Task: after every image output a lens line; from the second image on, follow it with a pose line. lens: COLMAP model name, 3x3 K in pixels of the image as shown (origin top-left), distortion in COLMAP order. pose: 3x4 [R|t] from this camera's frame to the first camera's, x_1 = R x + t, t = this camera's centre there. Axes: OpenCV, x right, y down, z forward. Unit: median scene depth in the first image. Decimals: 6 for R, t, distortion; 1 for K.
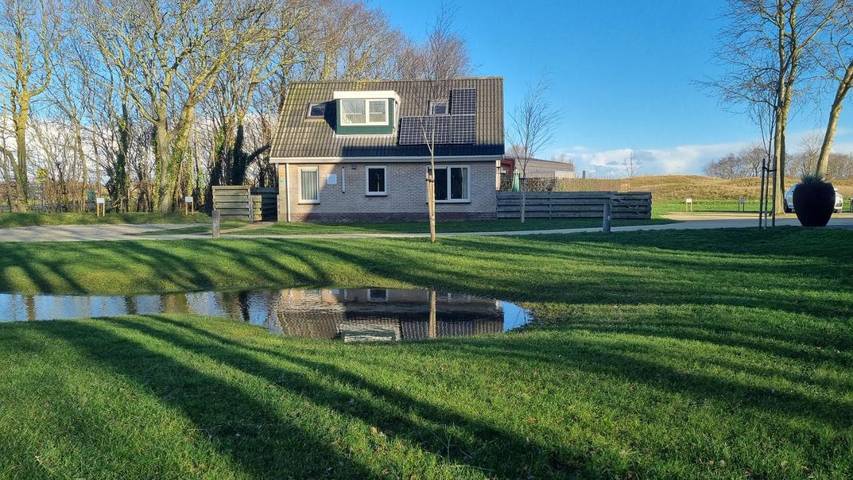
lens RADIAL K [[643.4, 0, 426.5], [0, 643.4, 240.0], [0, 0, 1]] dist [0.033430, -0.001643]
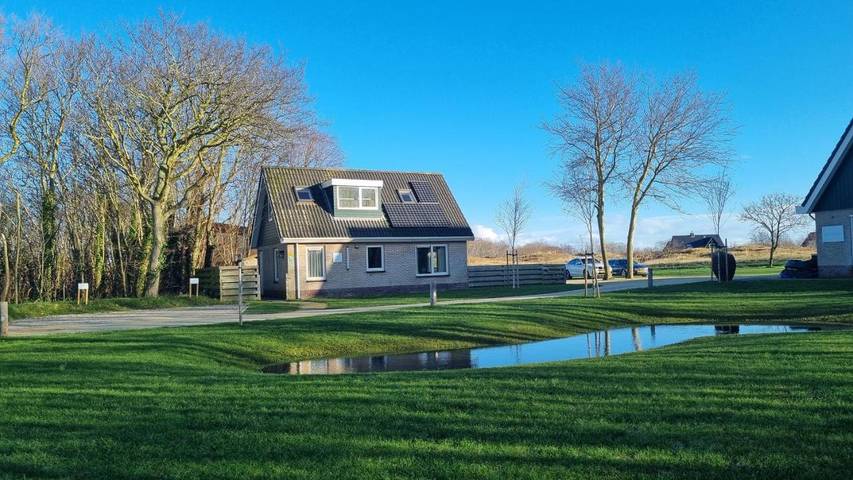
lens RADIAL K [[643.4, 0, 426.5], [0, 643.4, 240.0], [0, 0, 1]] dist [0.033430, -0.001643]
pose [[0.840757, 0.002414, 0.541407, -0.609257], [0.066493, 0.991959, -0.107681, 0.003488], [-0.537313, 0.126534, 0.833837, 0.005743]]
